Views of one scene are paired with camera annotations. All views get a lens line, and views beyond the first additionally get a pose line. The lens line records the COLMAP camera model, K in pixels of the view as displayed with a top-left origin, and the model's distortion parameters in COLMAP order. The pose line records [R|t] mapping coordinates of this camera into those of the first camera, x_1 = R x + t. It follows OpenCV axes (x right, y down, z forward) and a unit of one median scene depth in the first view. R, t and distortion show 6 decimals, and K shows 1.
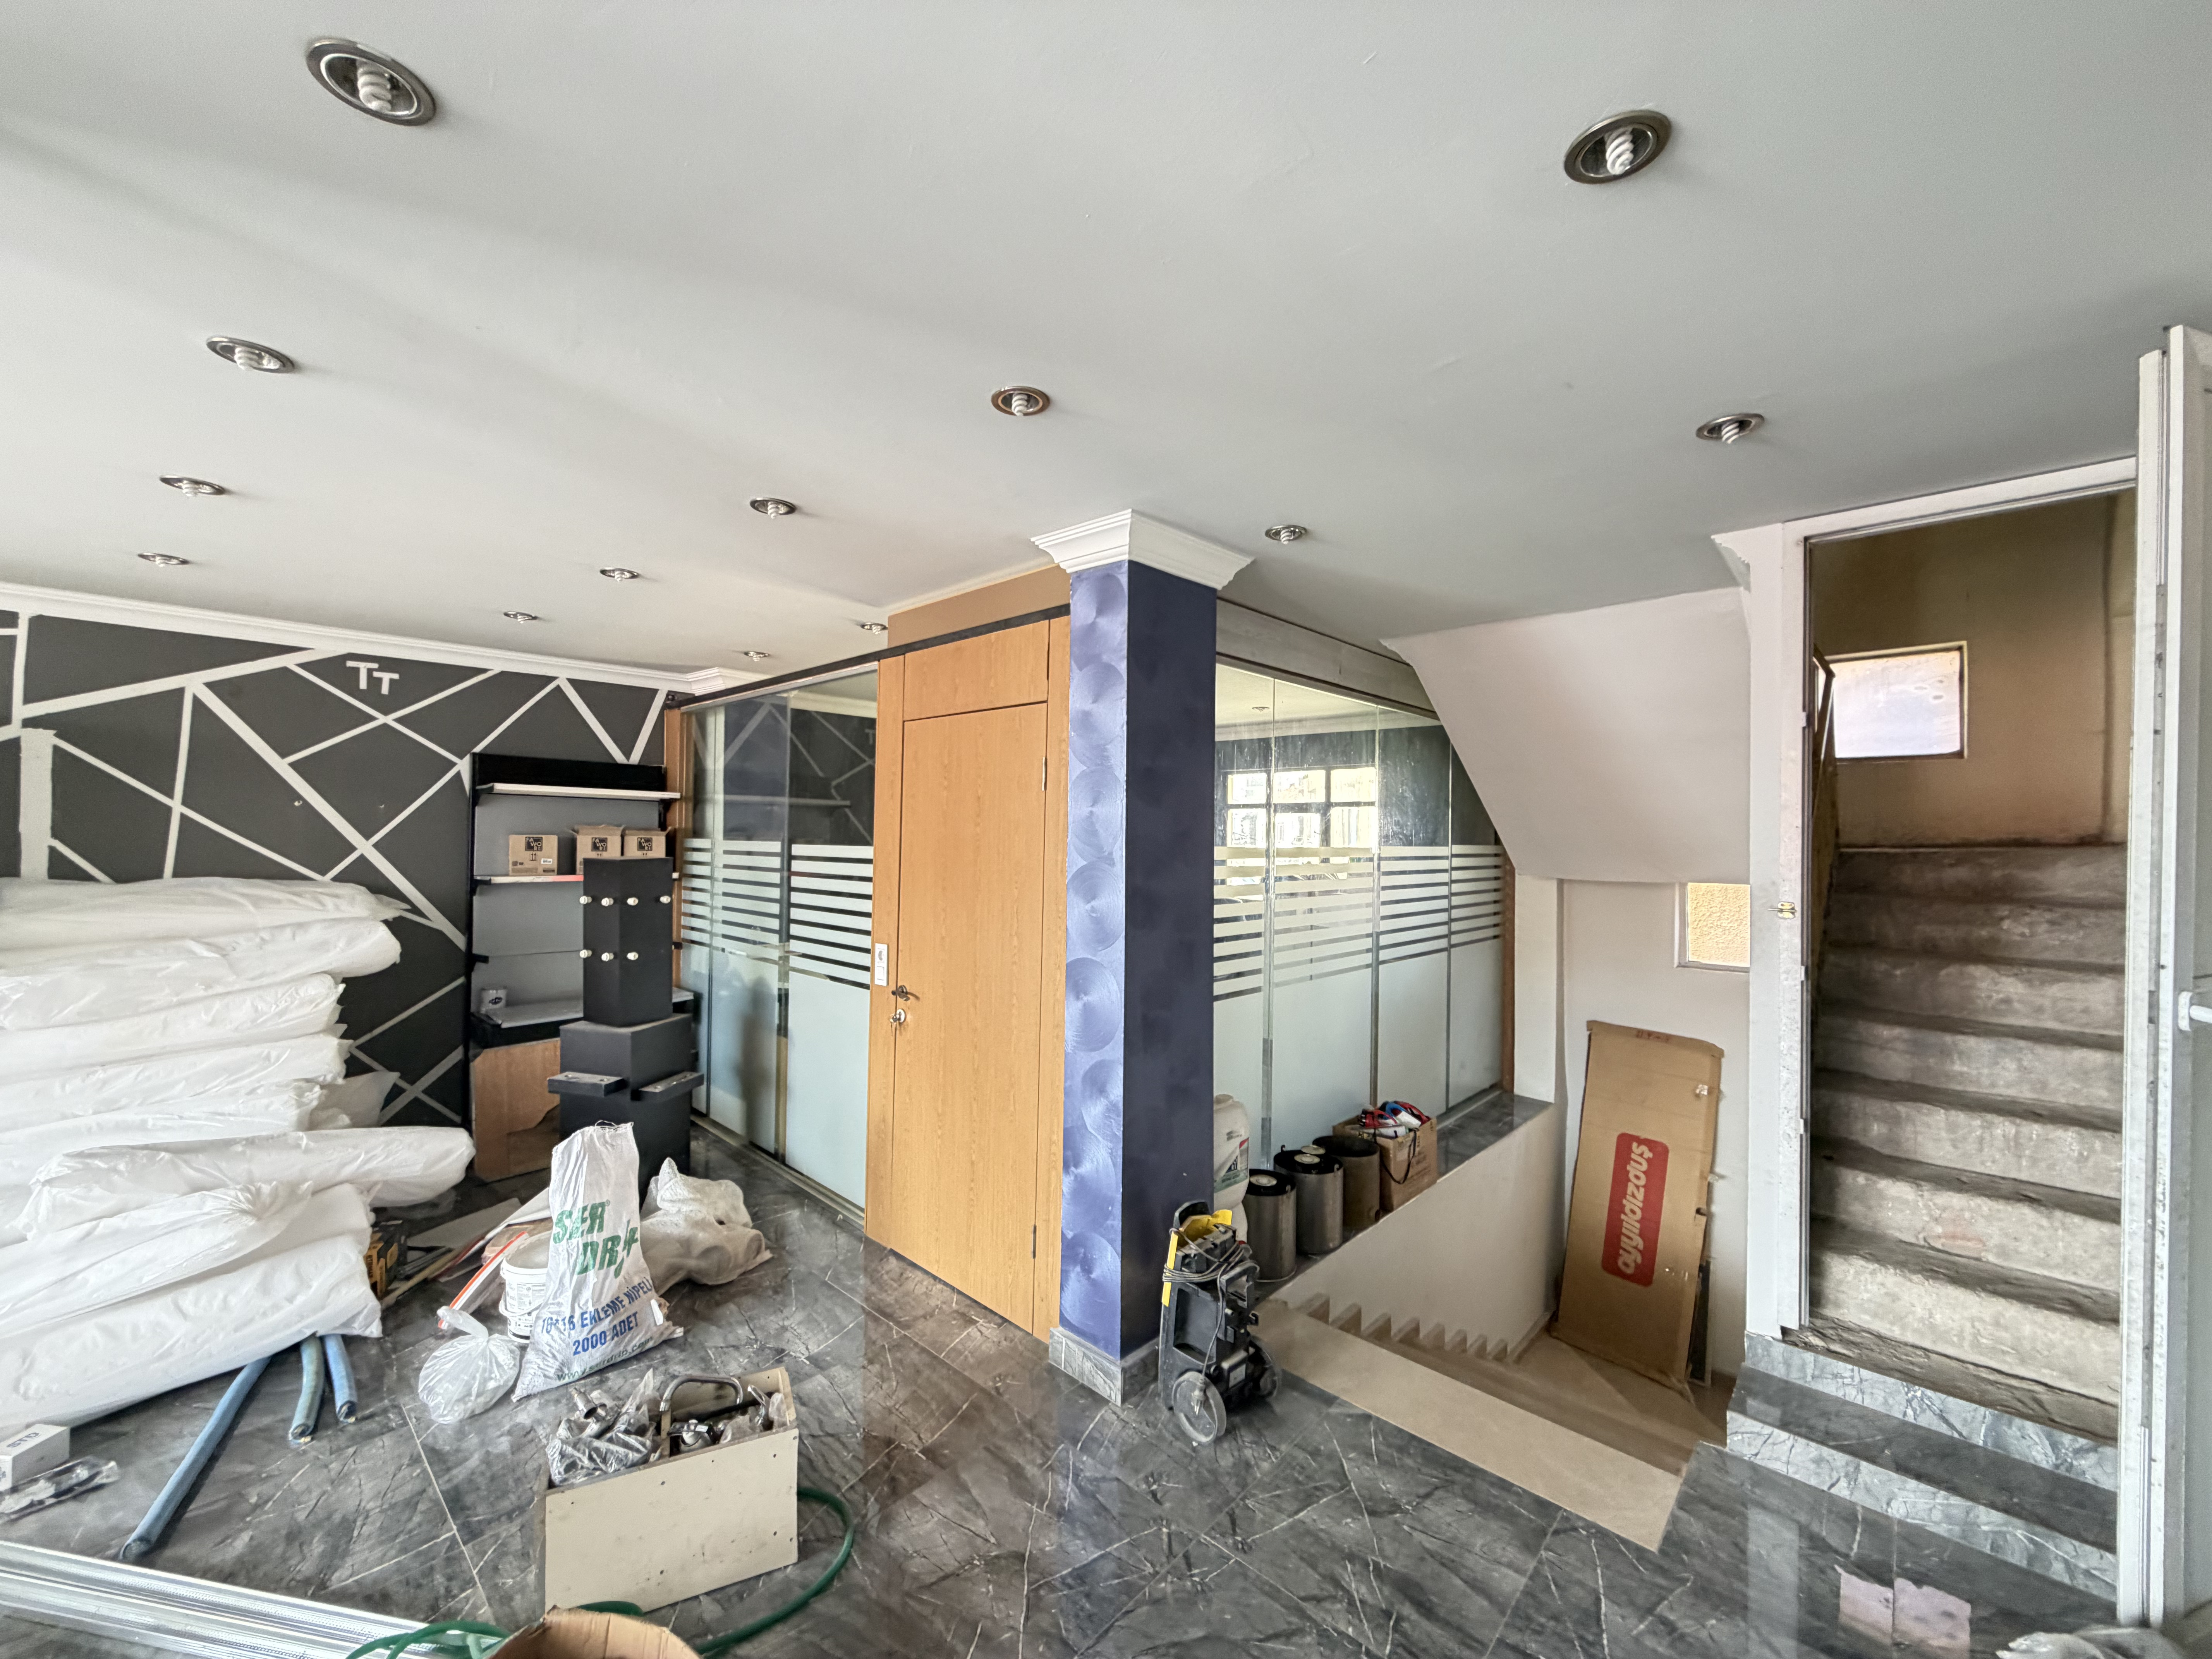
lens RADIAL K [[876.4, 0, 1103.1], [0, 876.4, 825.1], [0, 0, 1]] dist [-0.001541, 0.000359]
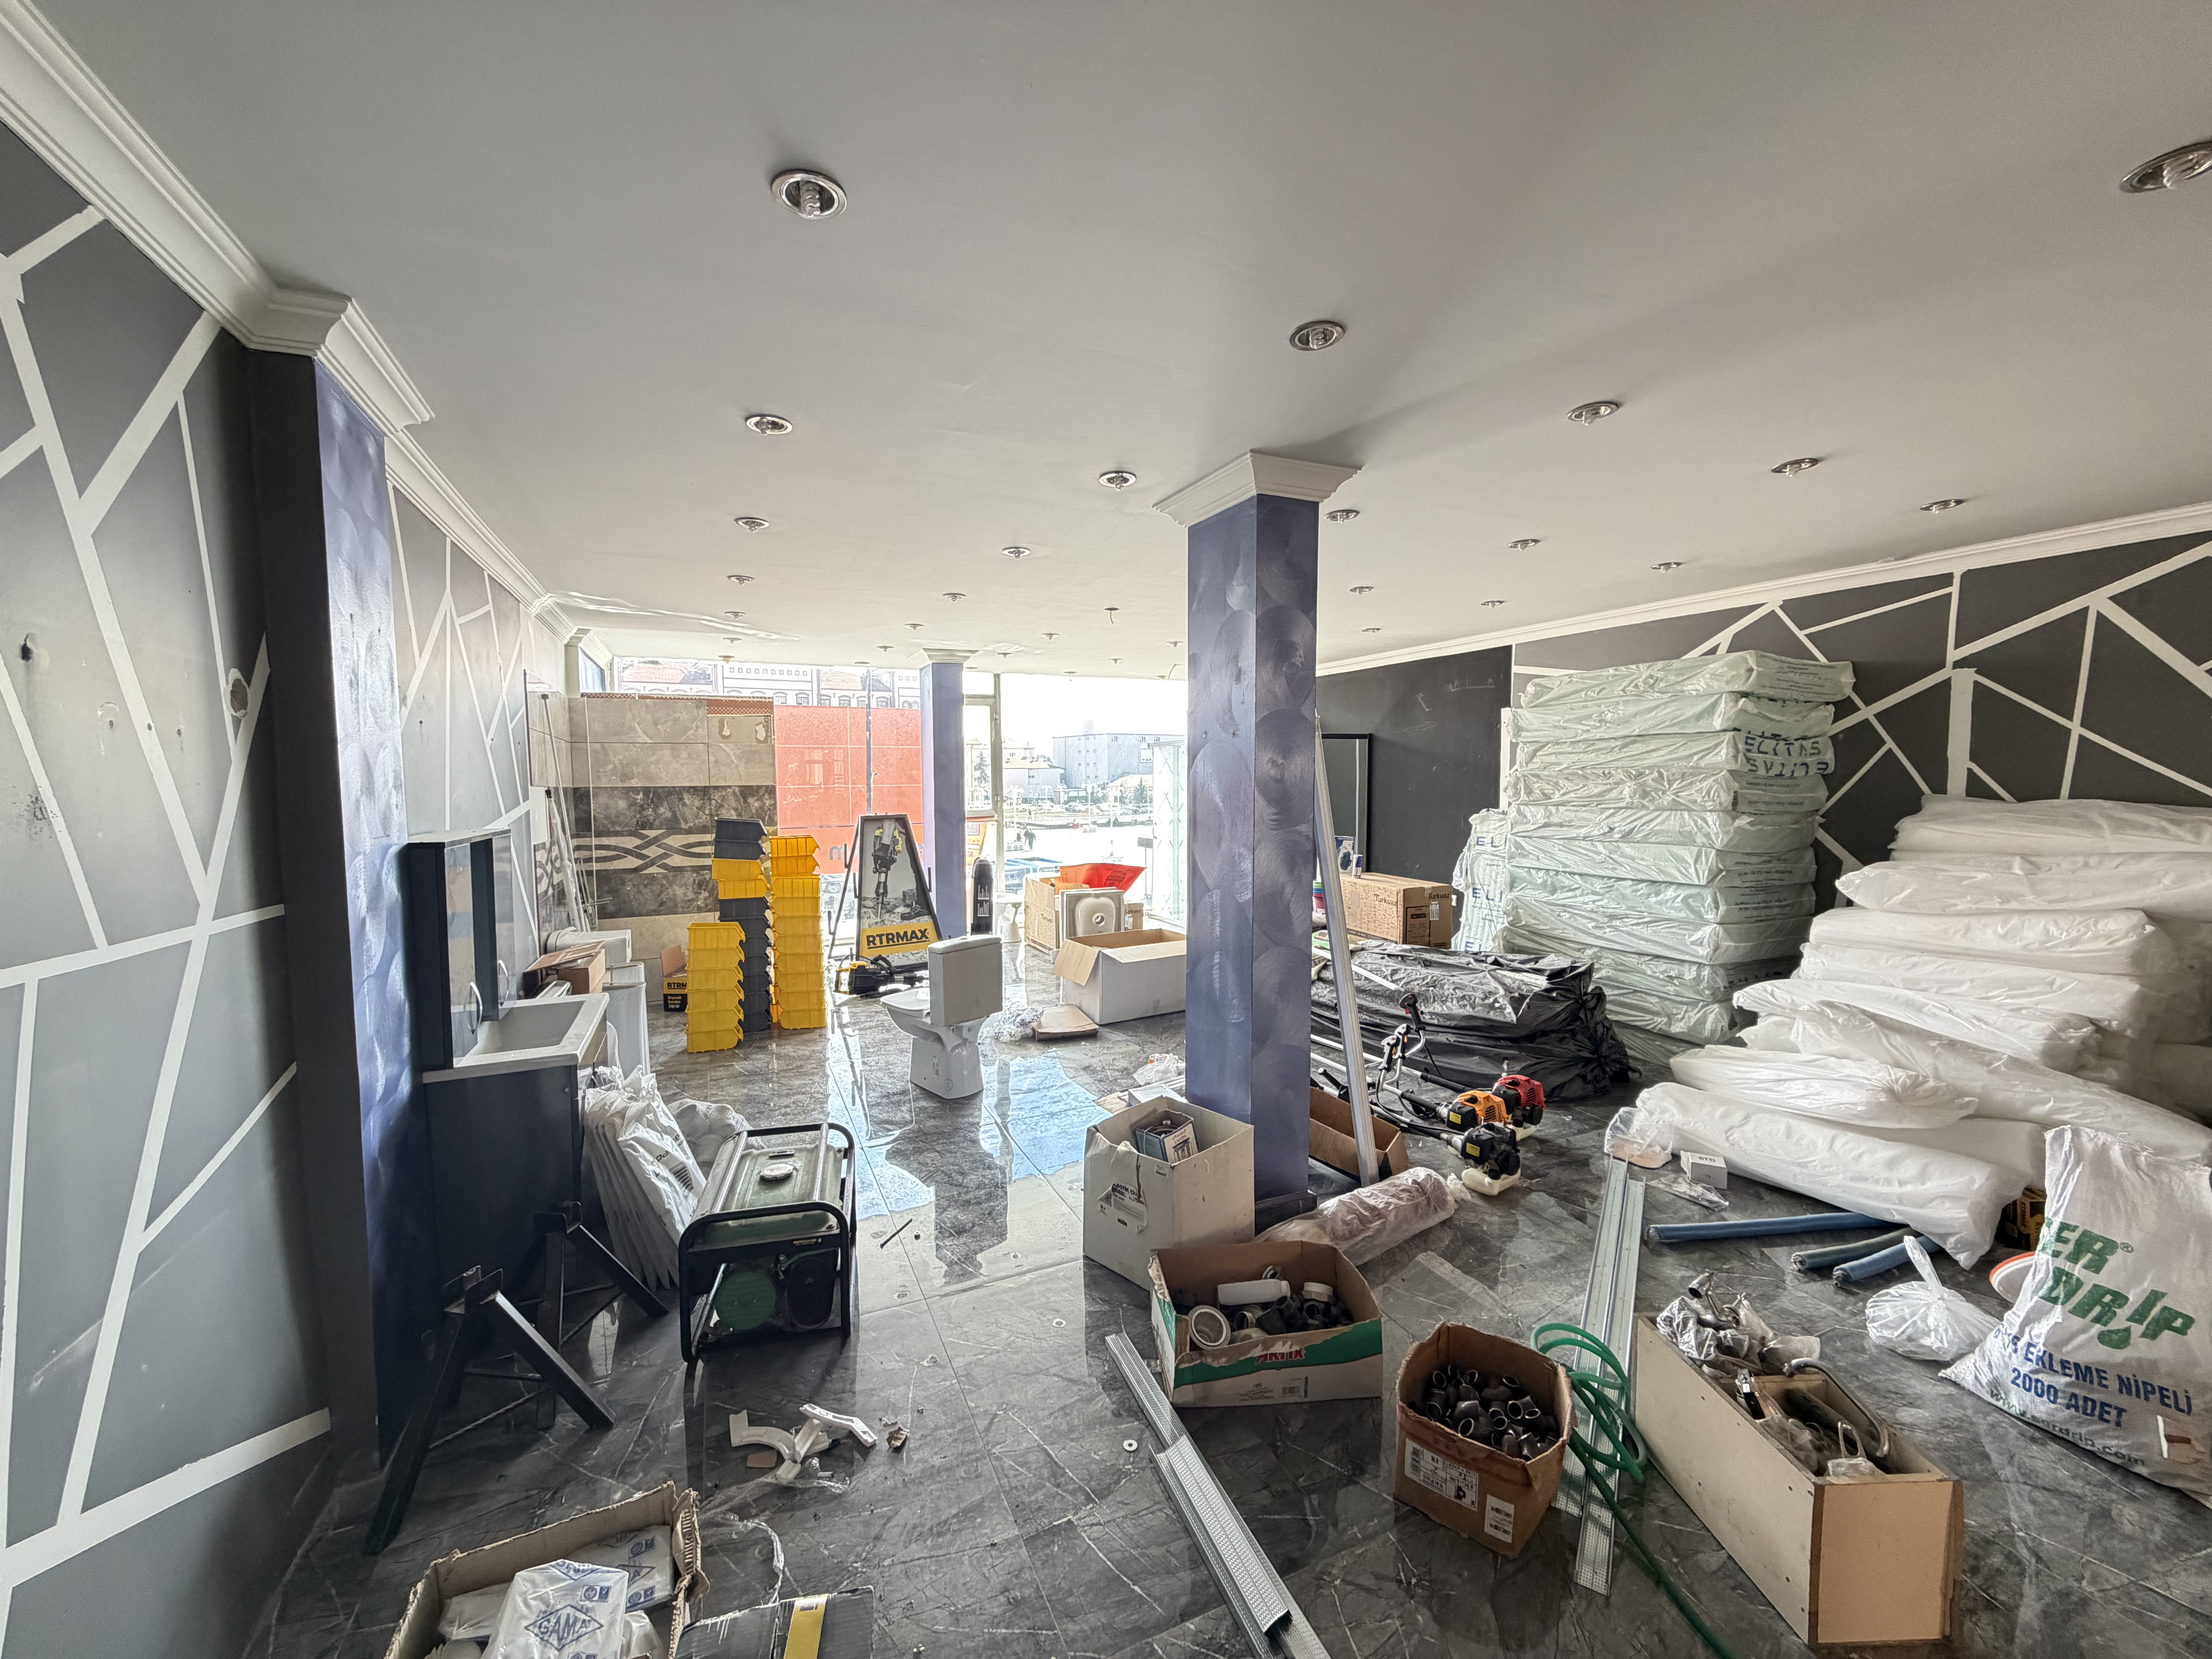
lens RADIAL K [[876.4, 0, 1100.7], [0, 876.4, 826.3], [0, 0, 1]] dist [-0.001541, 0.000359]
pose [[-0.397415, 0.050906, -0.916226, 0.390684], [0.015616, 0.998691, 0.048715, 0.031207], [0.917506, 0.005052, -0.397690, 0.472376]]
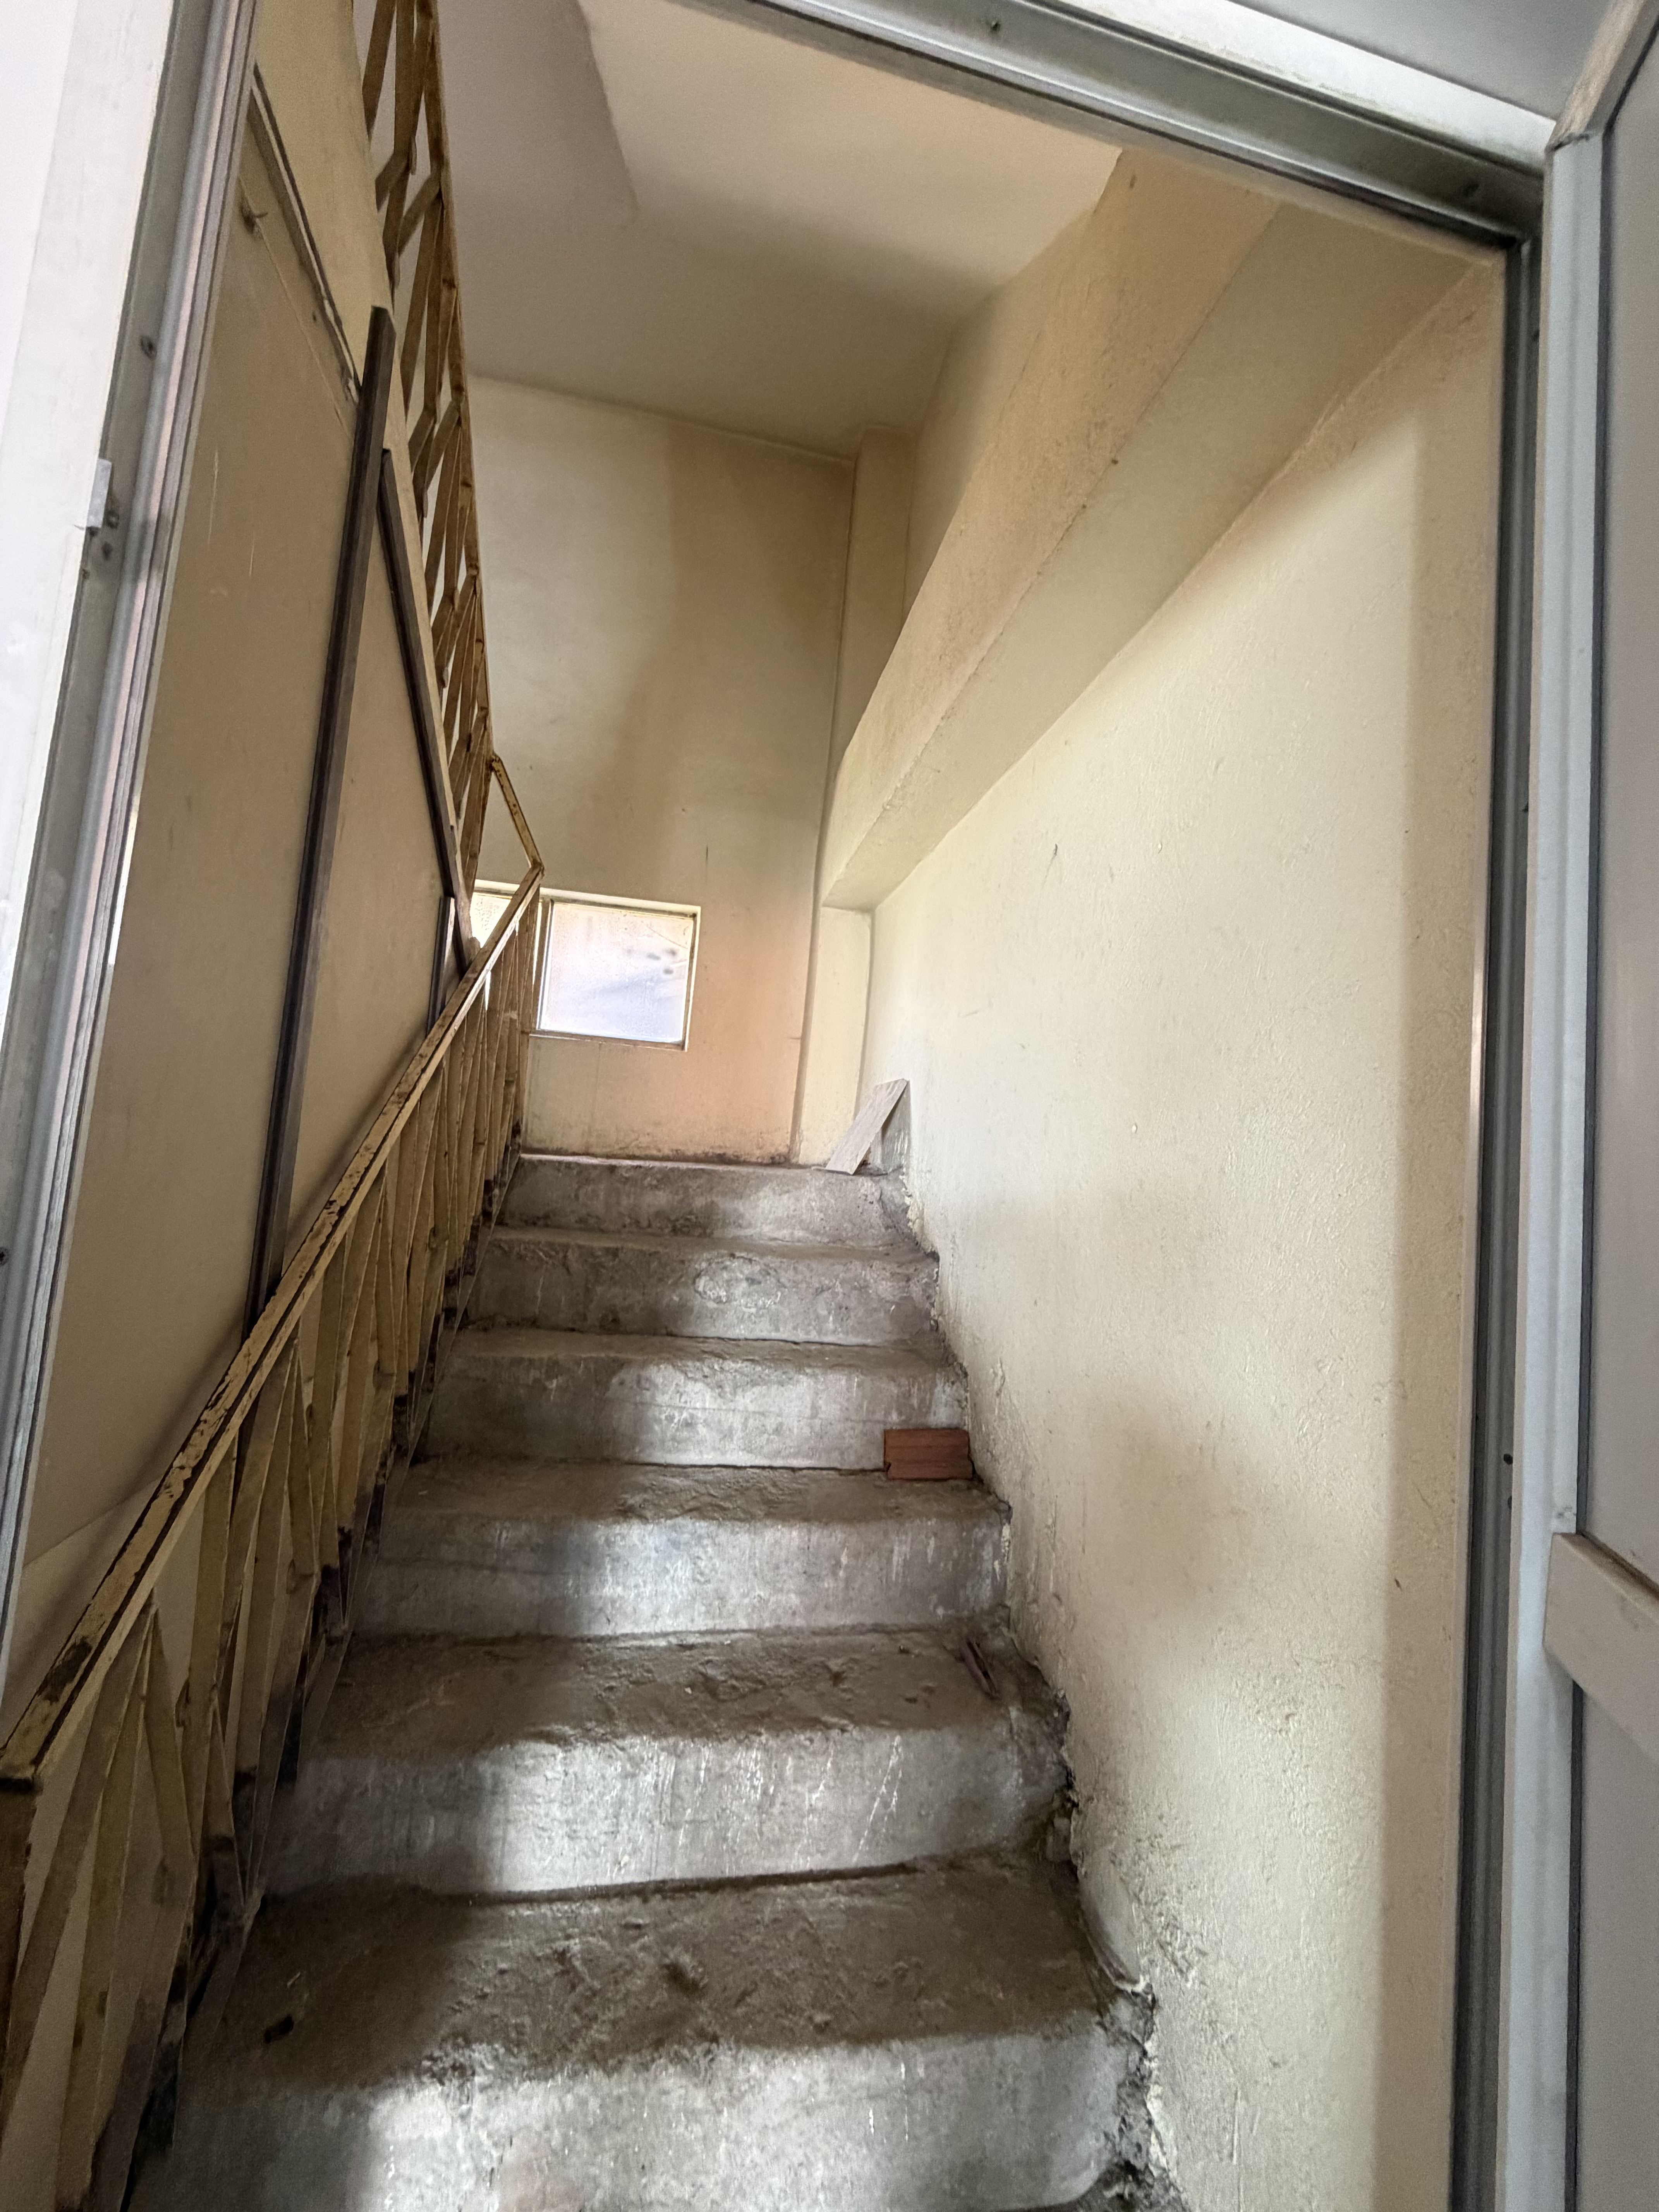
lens RADIAL K [[876.4, 0, 826.3], [0, 876.4, 1102.0], [0, 0, 1]] dist [-0.001541, 0.000359]
pose [[0.590501, 0.102854, 0.800456, 0.621239], [-0.087790, 0.994146, -0.062978, 0.014526], [-0.802247, -0.033083, 0.596074, 0.611150]]
